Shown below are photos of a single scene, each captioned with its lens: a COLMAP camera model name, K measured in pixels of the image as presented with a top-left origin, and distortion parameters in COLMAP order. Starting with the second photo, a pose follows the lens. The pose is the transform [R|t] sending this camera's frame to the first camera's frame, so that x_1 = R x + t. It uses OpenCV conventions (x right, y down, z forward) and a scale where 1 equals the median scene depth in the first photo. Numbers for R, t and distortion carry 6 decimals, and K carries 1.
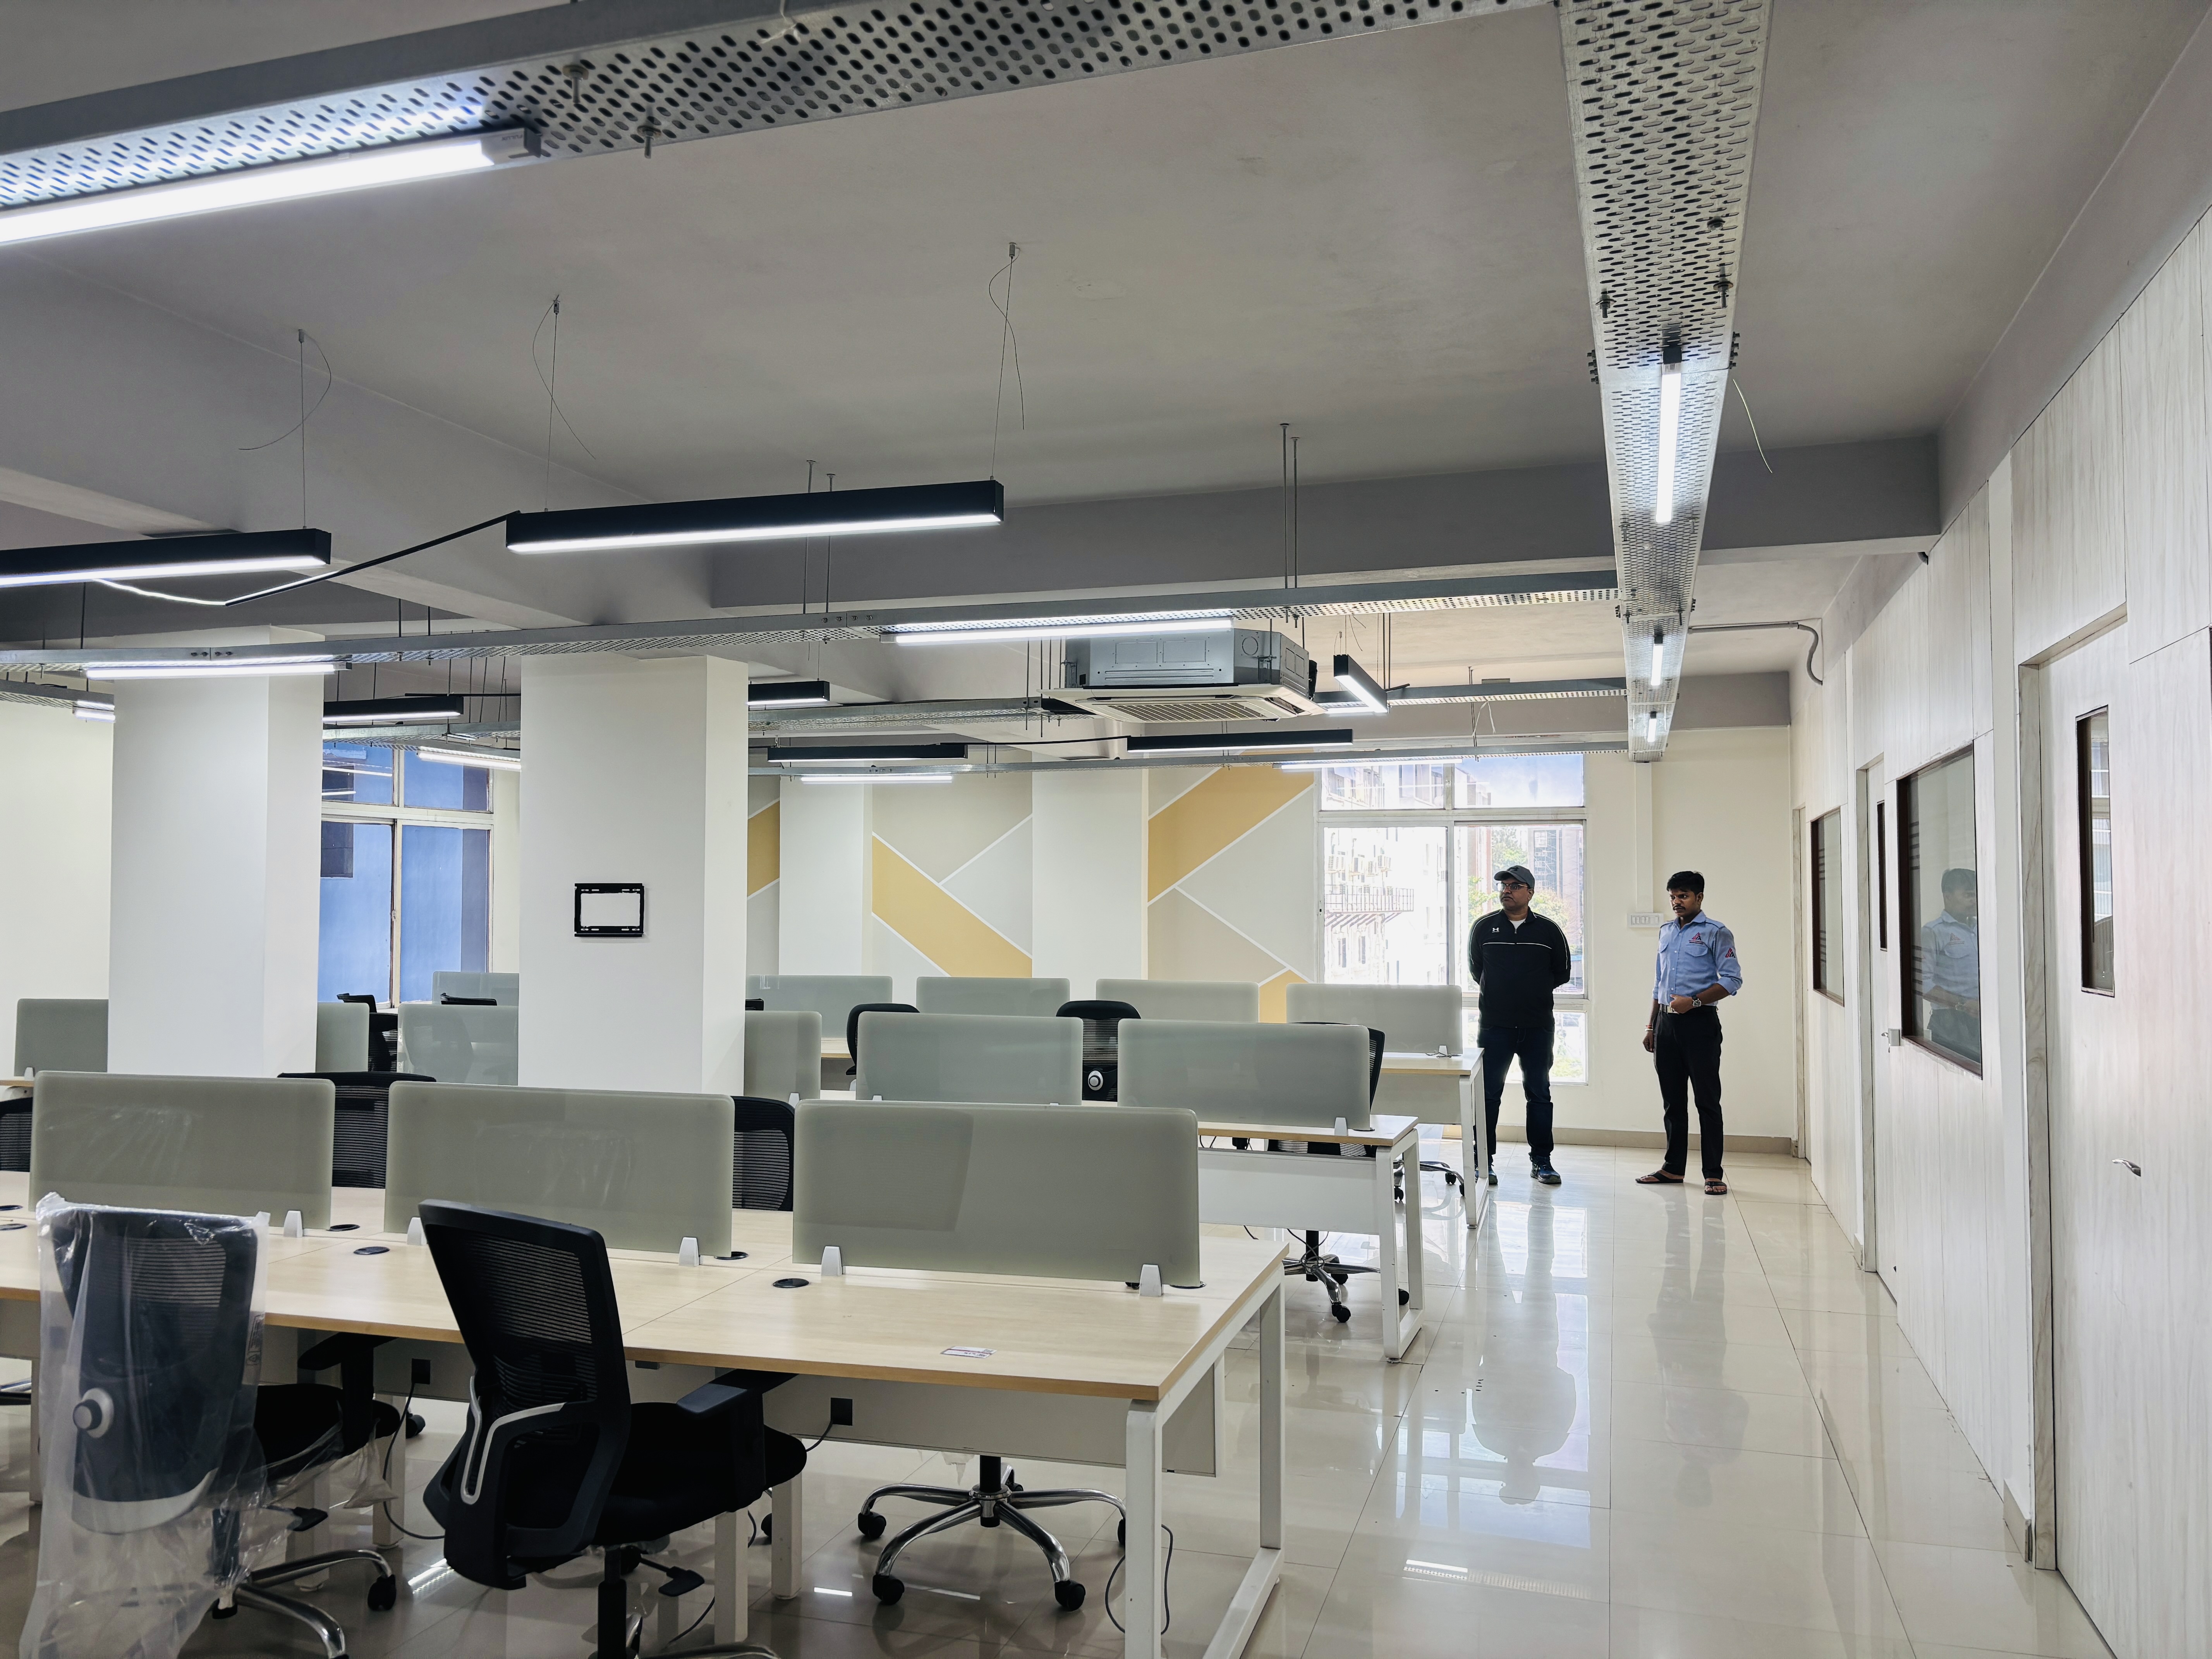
lens RADIAL K [[1659.2, 0, 1194.1], [0, 1659.2, 838.2], [0, 0, 1]] dist [0.071524, -0.023117]
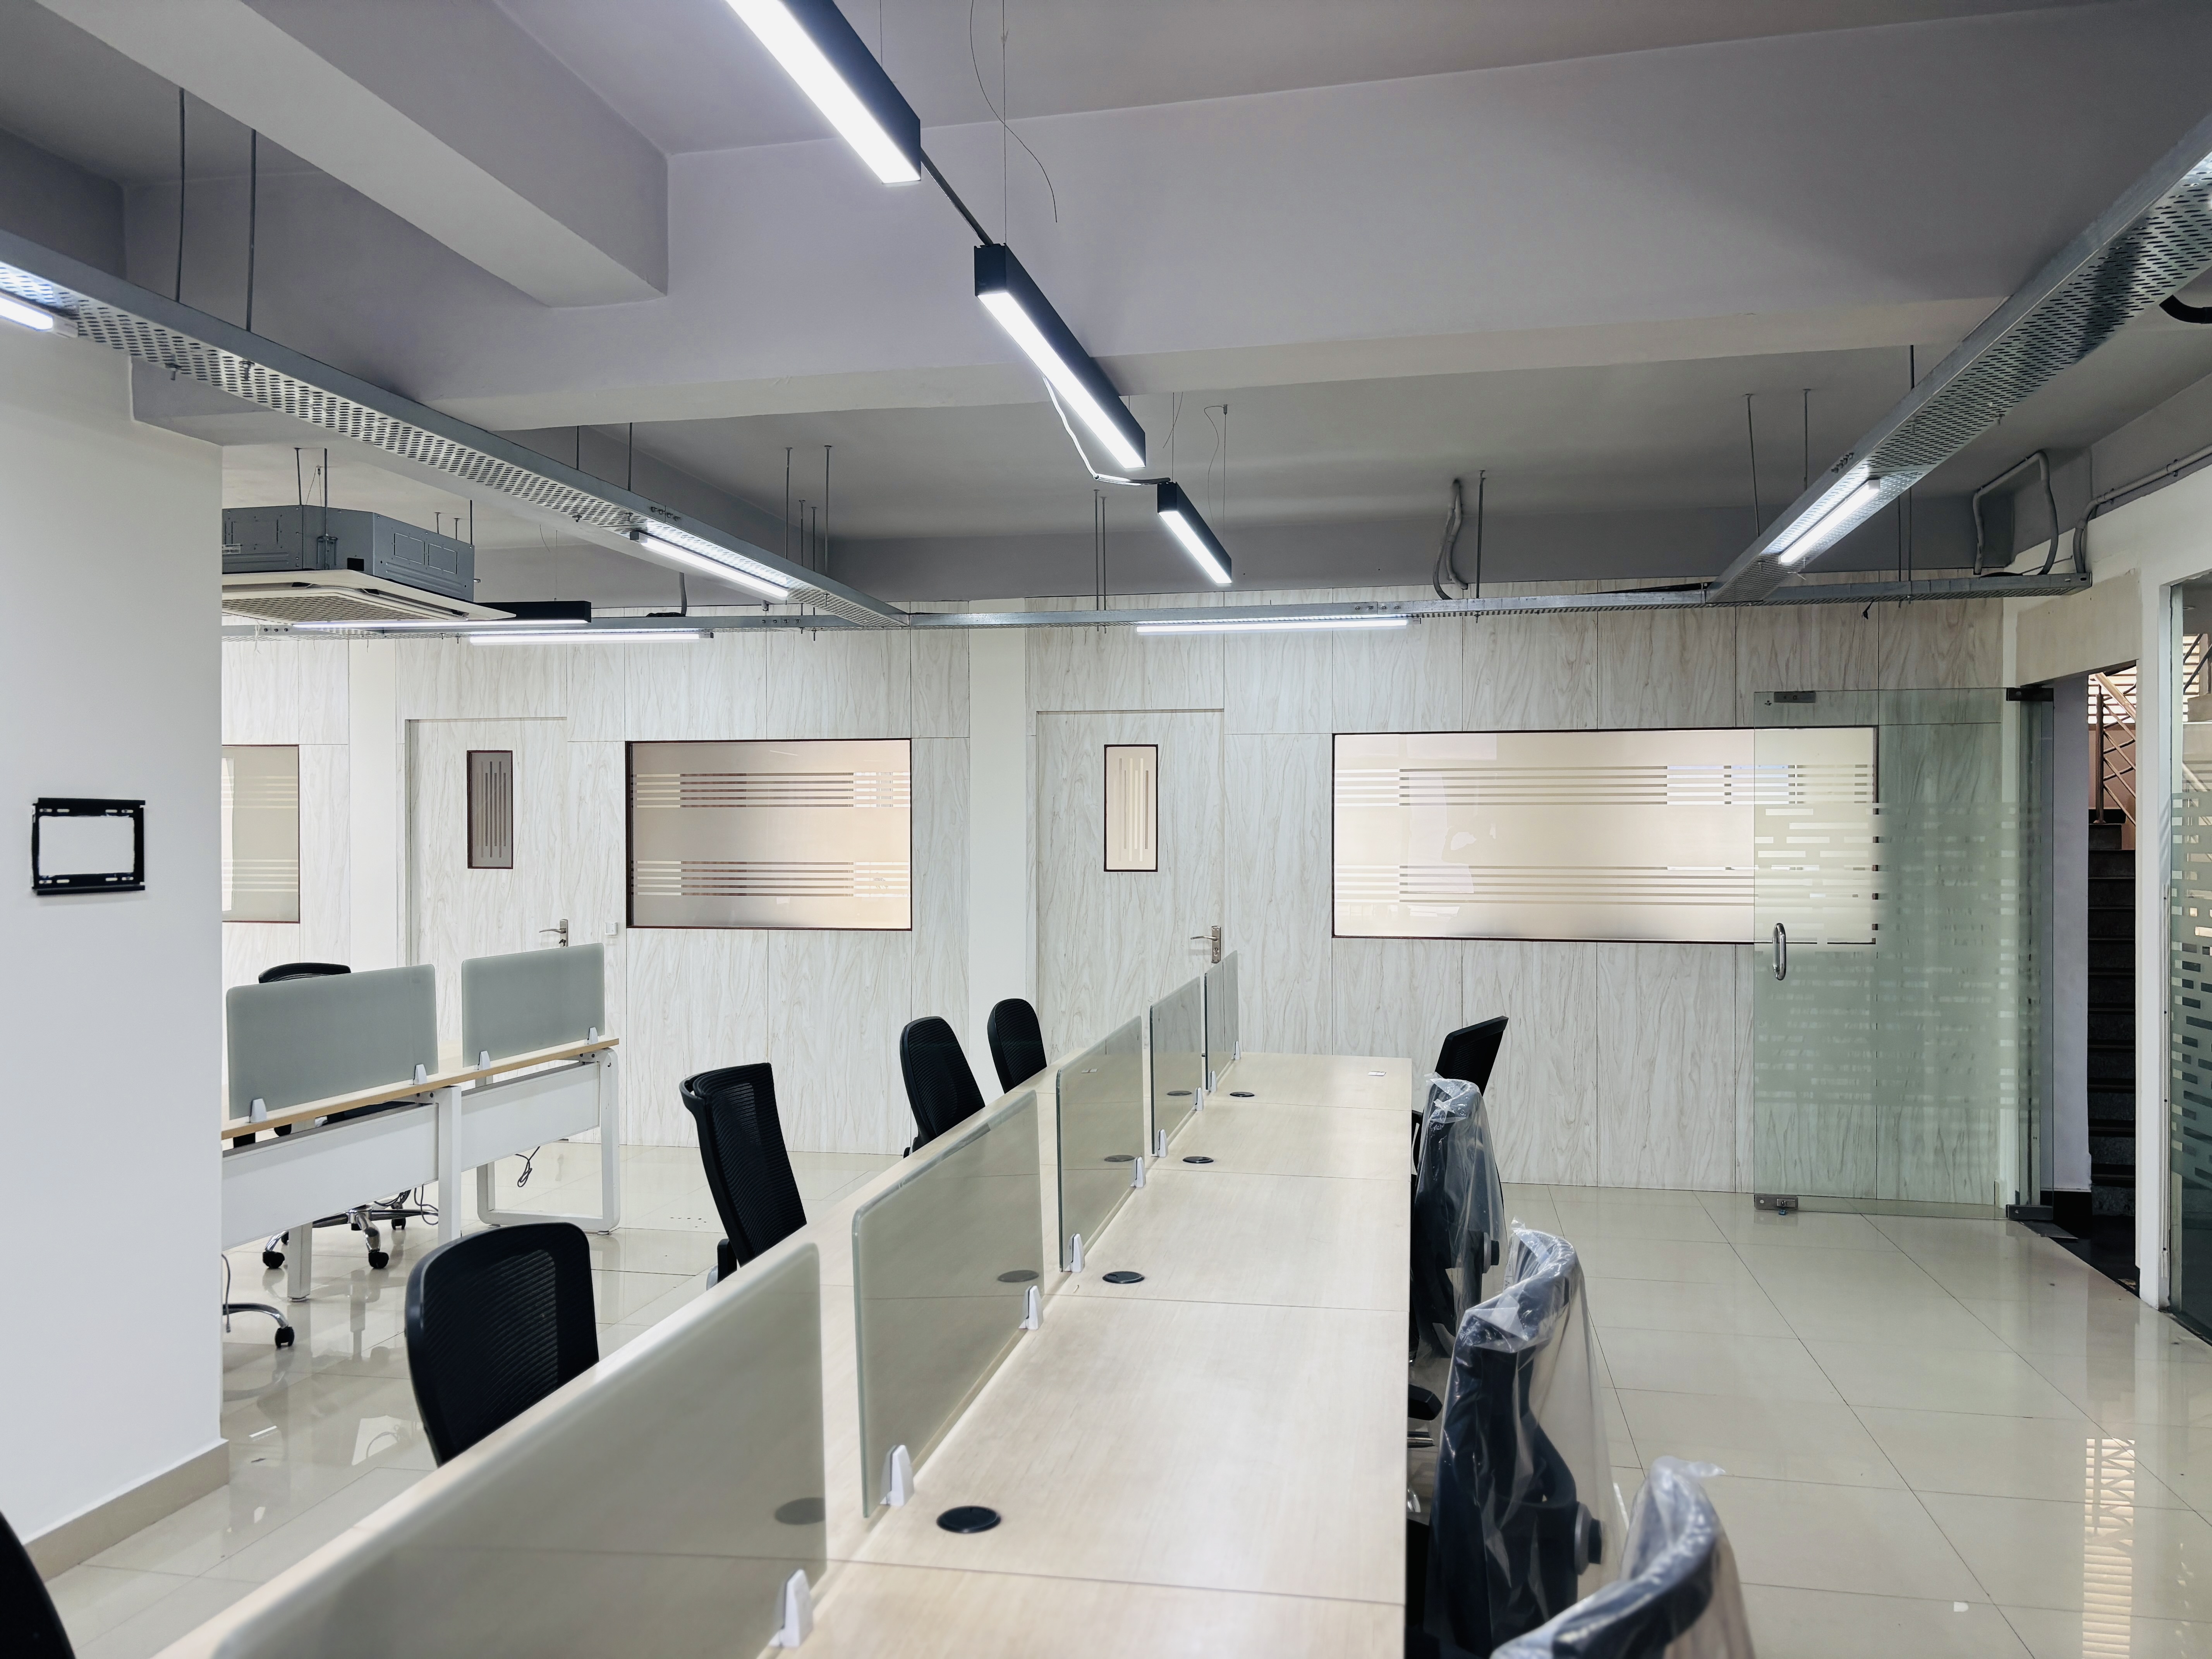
lens RADIAL K [[1659.2, 0, 1080.8], [0, 1659.2, 825.2], [0, 0, 1]] dist [0.071524, -0.023117]
pose [[-0.081683, 0.005858, 0.996641, -0.937778], [-0.037898, 0.999241, -0.008980, 0.028384], [-0.995938, -0.038504, -0.081399, 0.711263]]
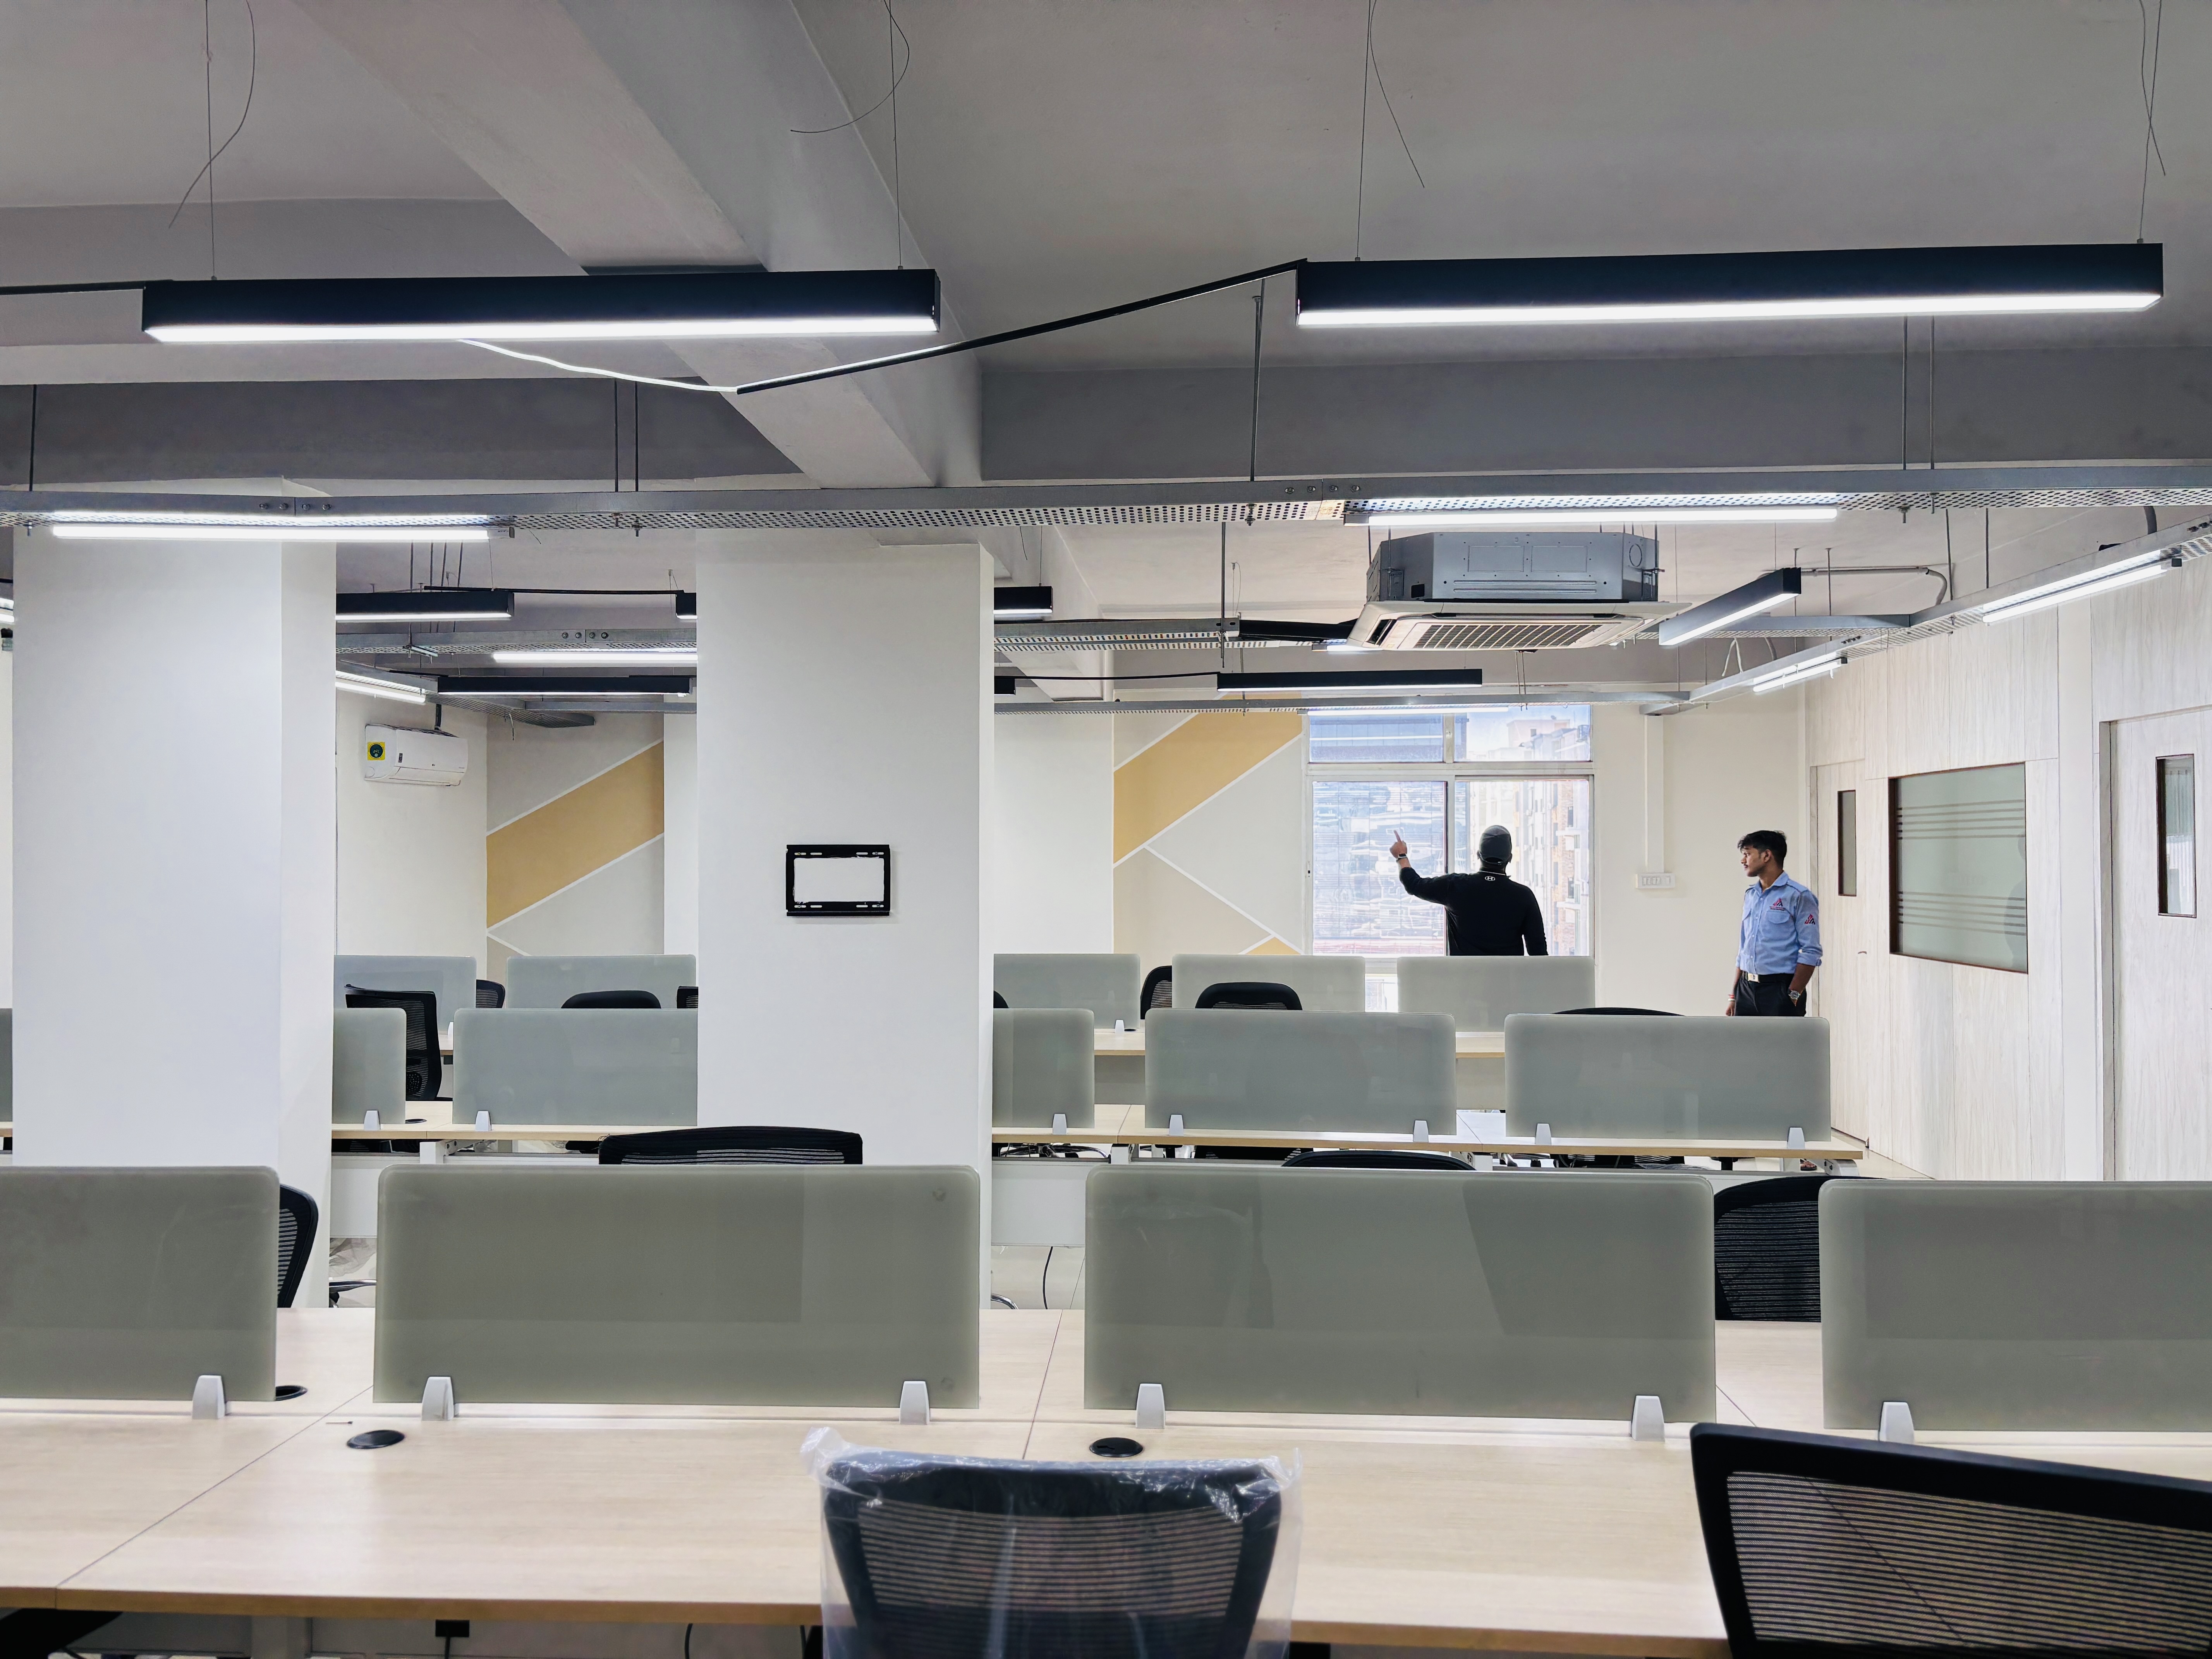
lens RADIAL K [[1659.2, 0, 1166.8], [0, 1659.2, 830.5], [0, 0, 1]] dist [0.071524, -0.023117]
pose [[0.975975, 0.004358, 0.217839, -0.365968], [-0.009065, 0.999746, 0.020616, 0.004349], [-0.217693, -0.022095, 0.975767, 0.247356]]
